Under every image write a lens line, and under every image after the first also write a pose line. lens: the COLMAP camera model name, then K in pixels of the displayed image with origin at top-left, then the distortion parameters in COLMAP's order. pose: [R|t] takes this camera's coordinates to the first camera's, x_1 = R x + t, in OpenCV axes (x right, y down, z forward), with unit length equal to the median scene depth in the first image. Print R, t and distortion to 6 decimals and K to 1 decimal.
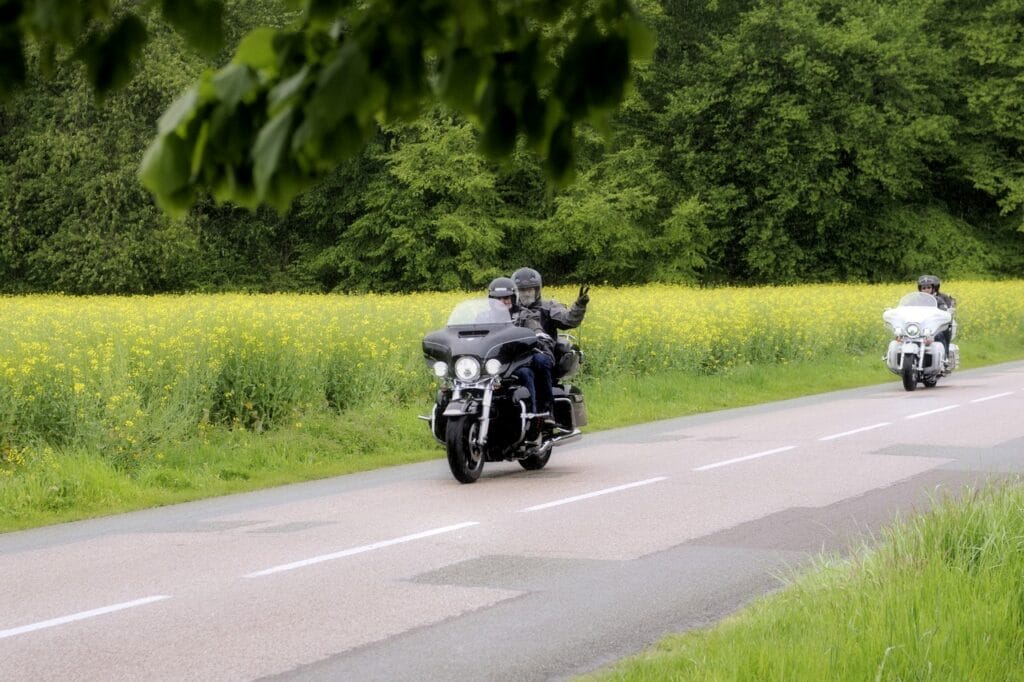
lens RADIAL K [[2729.2, 0, 448.4], [0, 2729.2, 320.7], [0, 0, 1]] dist [0.160141, 2.313869]
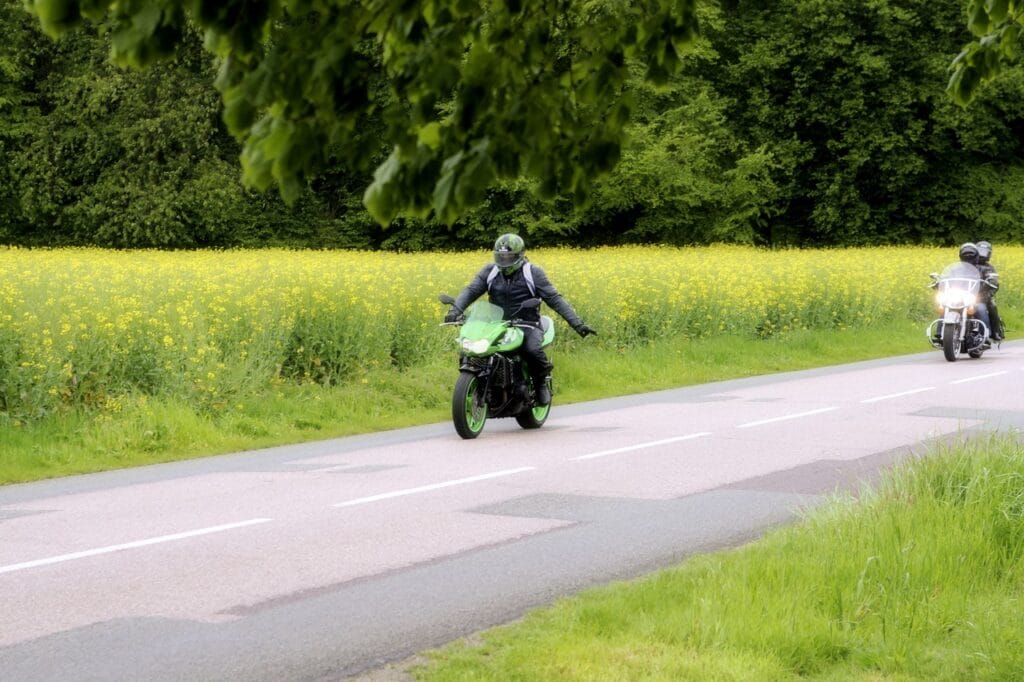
lens RADIAL K [[2907.7, 0, 421.6], [0, 2907.7, 341.7], [0, 0, 1]] dist [0.197769, 0.582556]
pose [[0.999558, 0.013580, -0.026445, -0.003216], [-0.012998, 0.999672, 0.022089, -0.001915], [0.026736, -0.021736, 0.999406, -0.123389]]
